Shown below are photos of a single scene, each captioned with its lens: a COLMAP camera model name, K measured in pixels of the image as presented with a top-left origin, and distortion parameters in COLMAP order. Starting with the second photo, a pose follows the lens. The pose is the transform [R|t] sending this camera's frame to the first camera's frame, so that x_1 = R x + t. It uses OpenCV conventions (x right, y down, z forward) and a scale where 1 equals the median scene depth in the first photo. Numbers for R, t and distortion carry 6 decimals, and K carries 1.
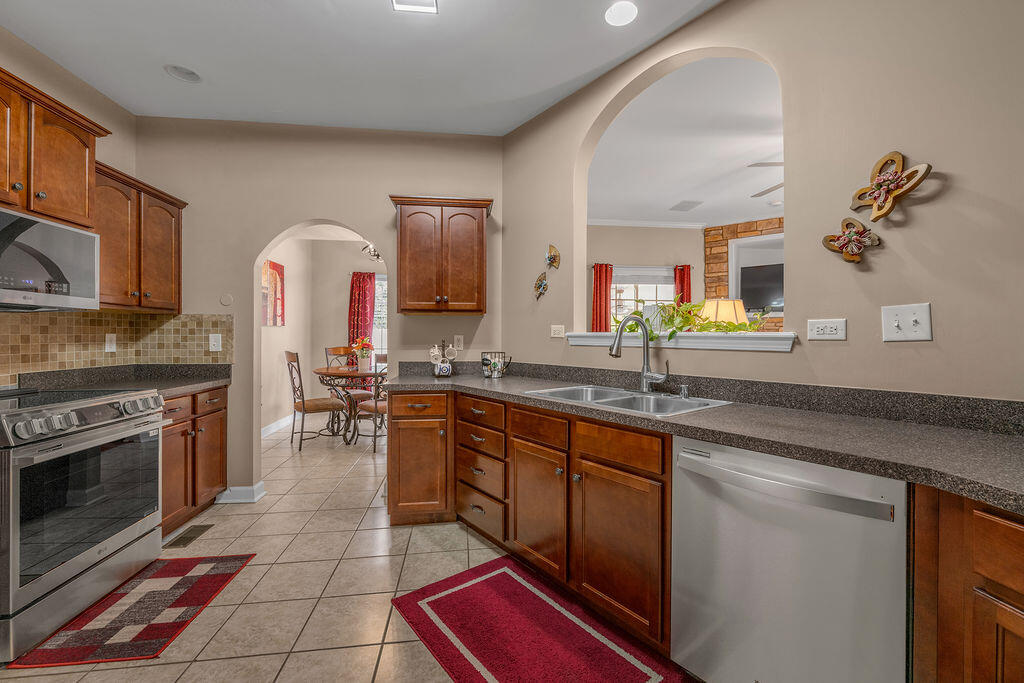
lens RADIAL K [[420.5, 0, 511.2], [0, 420.5, 336.0], [0, 0, 1]] dist [-0.008902, 0.000919]
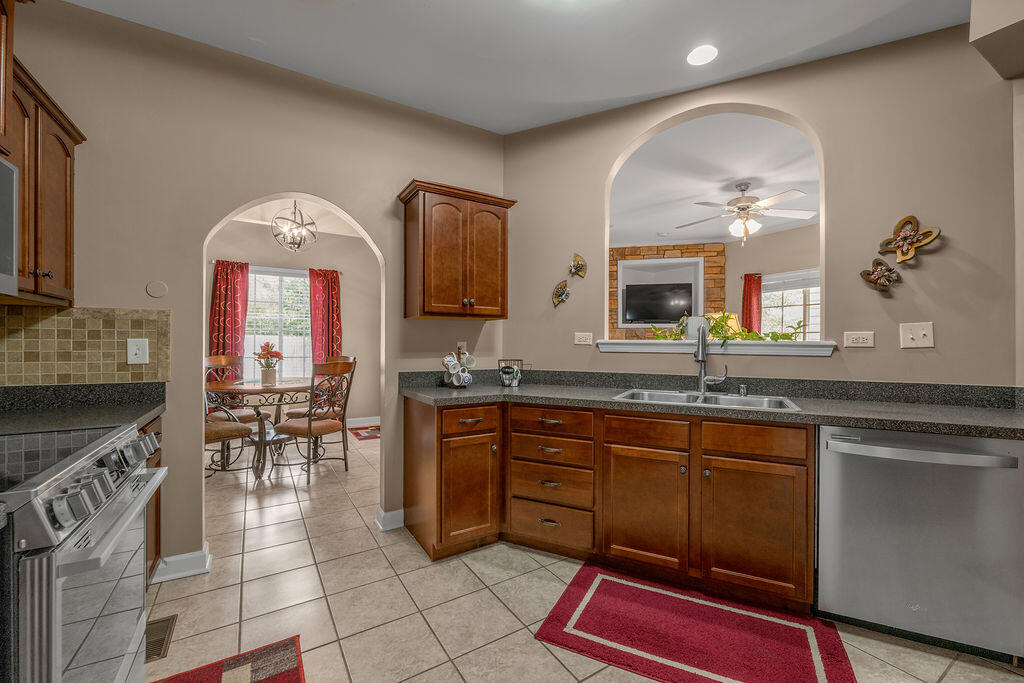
lens RADIAL K [[420.5, 0, 505.2], [0, 420.5, 344.6], [0, 0, 1]] dist [-0.008902, 0.000919]
pose [[0.908240, 0.002208, 0.418444, -0.479604], [-0.004246, 0.999983, 0.003940, 0.000216], [-0.418428, -0.005355, 0.908234, 0.141914]]
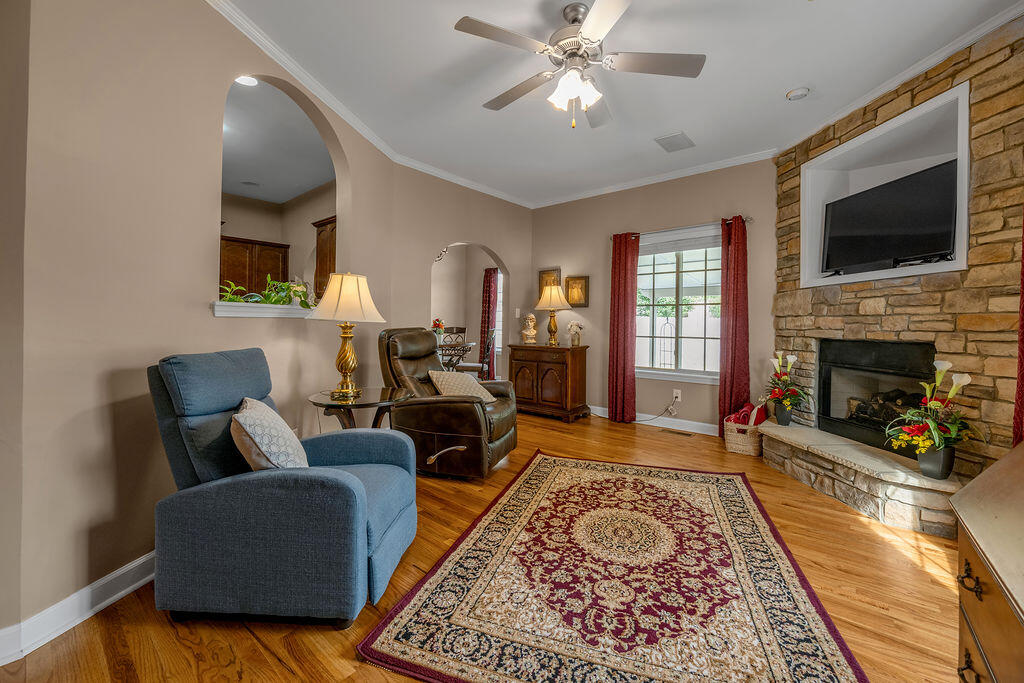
lens RADIAL K [[420.5, 0, 500.2], [0, 420.5, 326.1], [0, 0, 1]] dist [-0.008902, 0.000919]
pose [[0.662369, 0.007340, -0.749142, 1.326805], [-0.010003, 0.999950, 0.000953, 0.034655], [0.749111, 0.006863, 0.662409, 0.464346]]
